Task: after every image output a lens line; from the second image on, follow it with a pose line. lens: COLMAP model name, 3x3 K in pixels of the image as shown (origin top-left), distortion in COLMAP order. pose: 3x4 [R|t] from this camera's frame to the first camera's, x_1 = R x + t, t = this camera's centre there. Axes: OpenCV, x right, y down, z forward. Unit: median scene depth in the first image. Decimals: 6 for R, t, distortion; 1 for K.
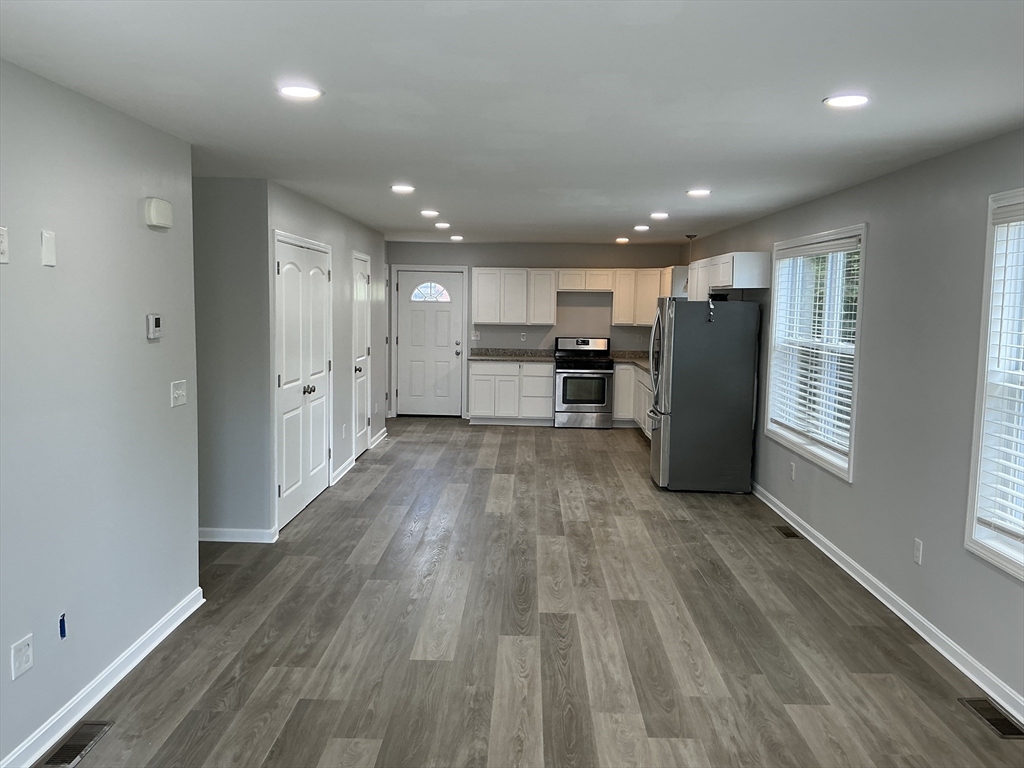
lens RADIAL K [[812.6, 0, 509.4], [0, 812.6, 383.9], [0, 0, 1]] dist [-0.034373, -0.010976]
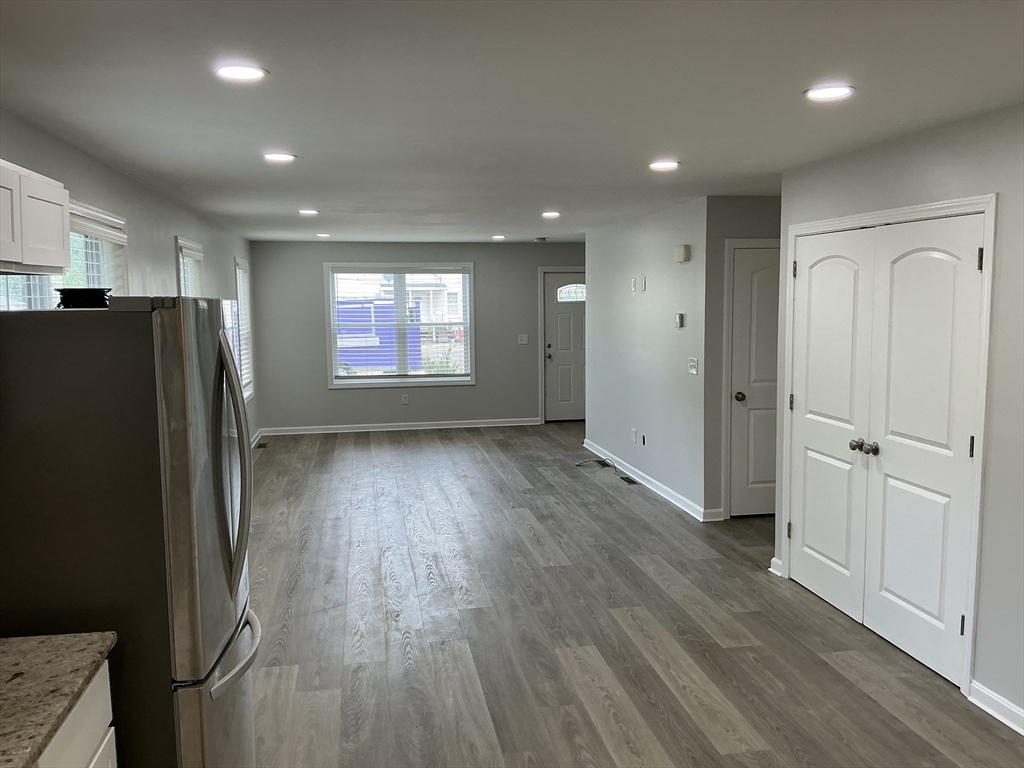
lens RADIAL K [[812.6, 0, 511.6], [0, 812.6, 382.5], [0, 0, 1]] dist [-0.034373, -0.010976]
pose [[-0.978678, 0.019189, -0.204500, 0.088223], [-0.022503, 0.979616, 0.199614, -0.093001], [0.204162, 0.199960, -0.958297, 0.871577]]
